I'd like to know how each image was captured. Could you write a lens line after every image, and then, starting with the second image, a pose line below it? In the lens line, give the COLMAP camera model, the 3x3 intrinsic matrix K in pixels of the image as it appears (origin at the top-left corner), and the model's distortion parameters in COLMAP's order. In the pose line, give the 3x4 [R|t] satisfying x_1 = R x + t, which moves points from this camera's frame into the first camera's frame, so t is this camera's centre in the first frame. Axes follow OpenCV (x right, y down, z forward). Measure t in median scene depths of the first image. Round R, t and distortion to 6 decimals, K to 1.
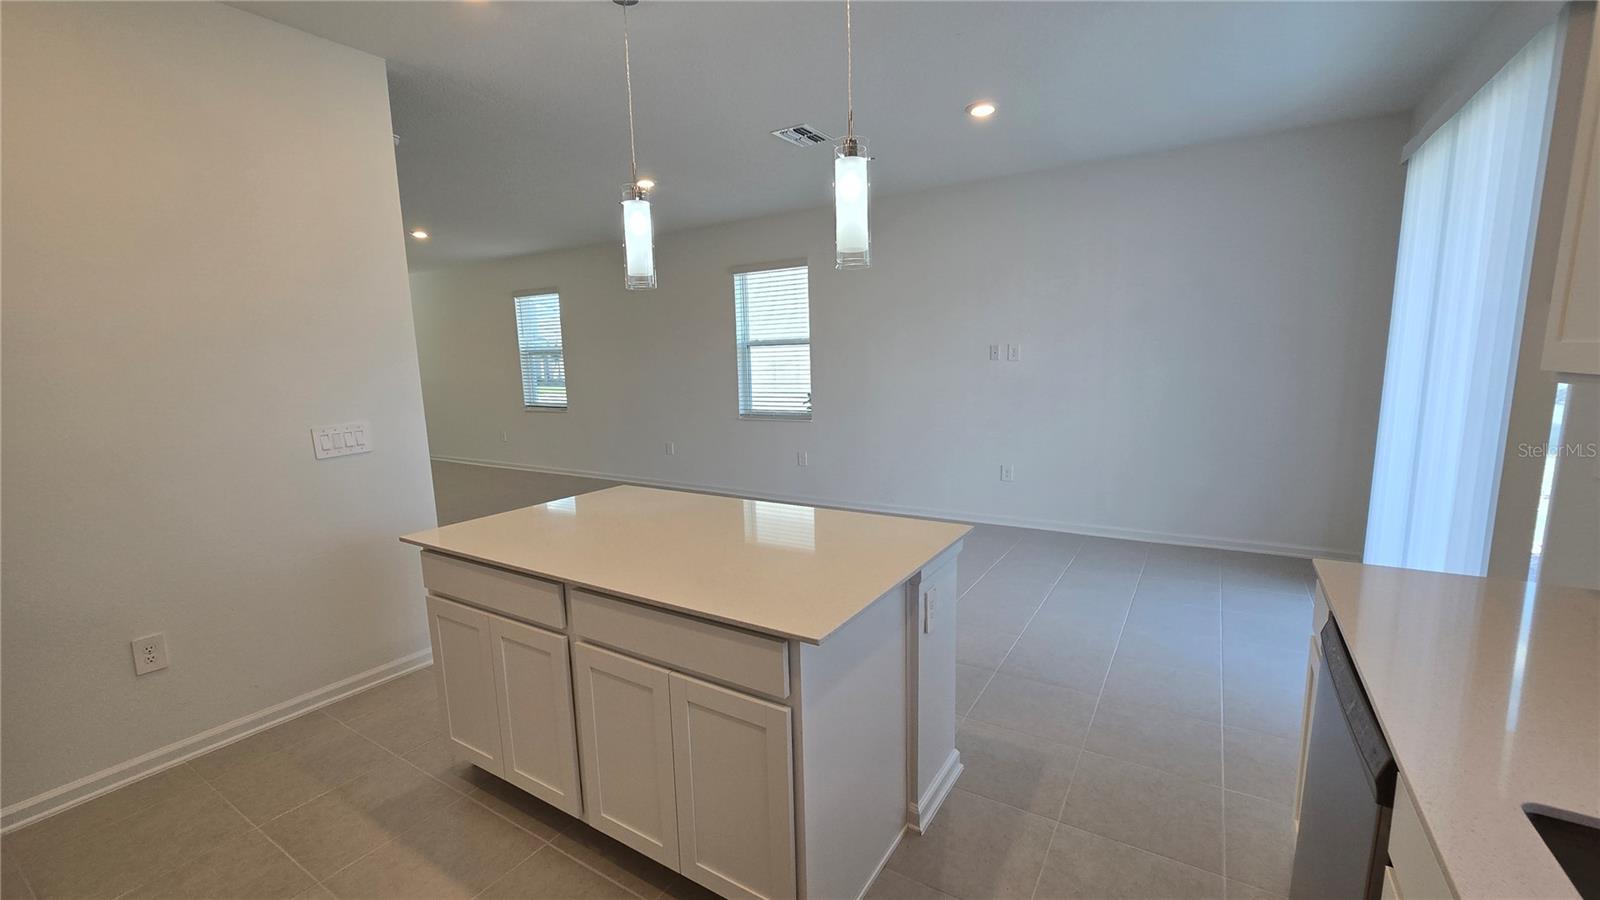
lens RADIAL K [[656.2, 0, 803.2], [0, 656.2, 453.2], [0, 0, 1]] dist [-0.005980, 0.002457]
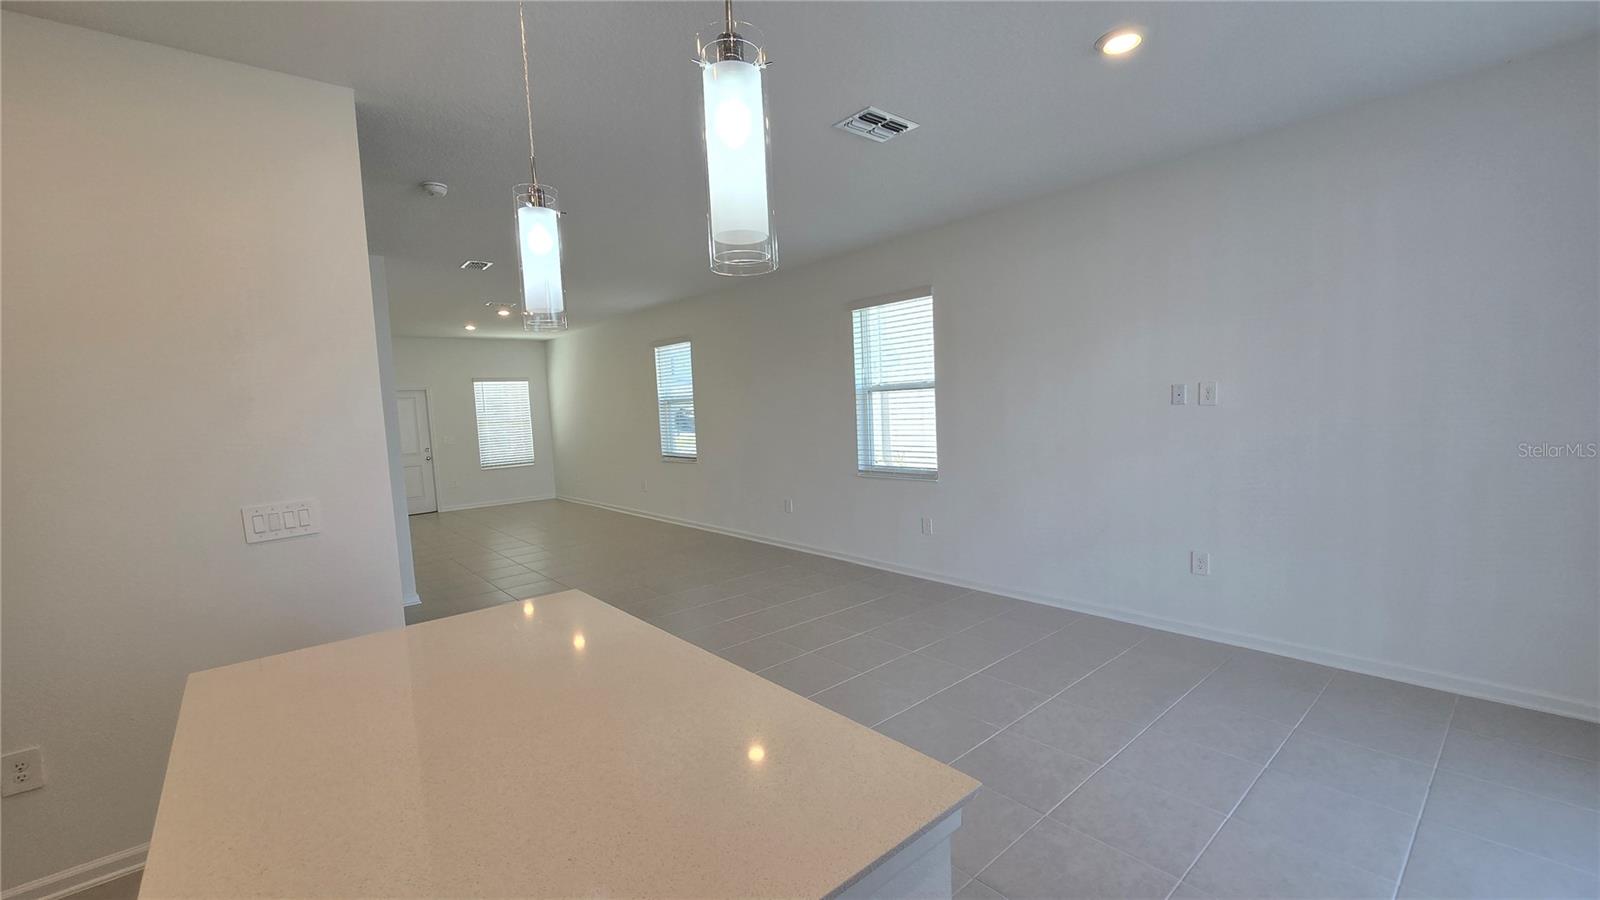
lens RADIAL K [[656.2, 0, 798.7], [0, 656.2, 453.7], [0, 0, 1]] dist [-0.005980, 0.002457]
pose [[0.955031, 0.004005, -0.296479, 0.091037], [-0.021751, 0.998161, -0.056583, -0.032910], [0.295707, 0.060487, 0.953362, 0.164996]]
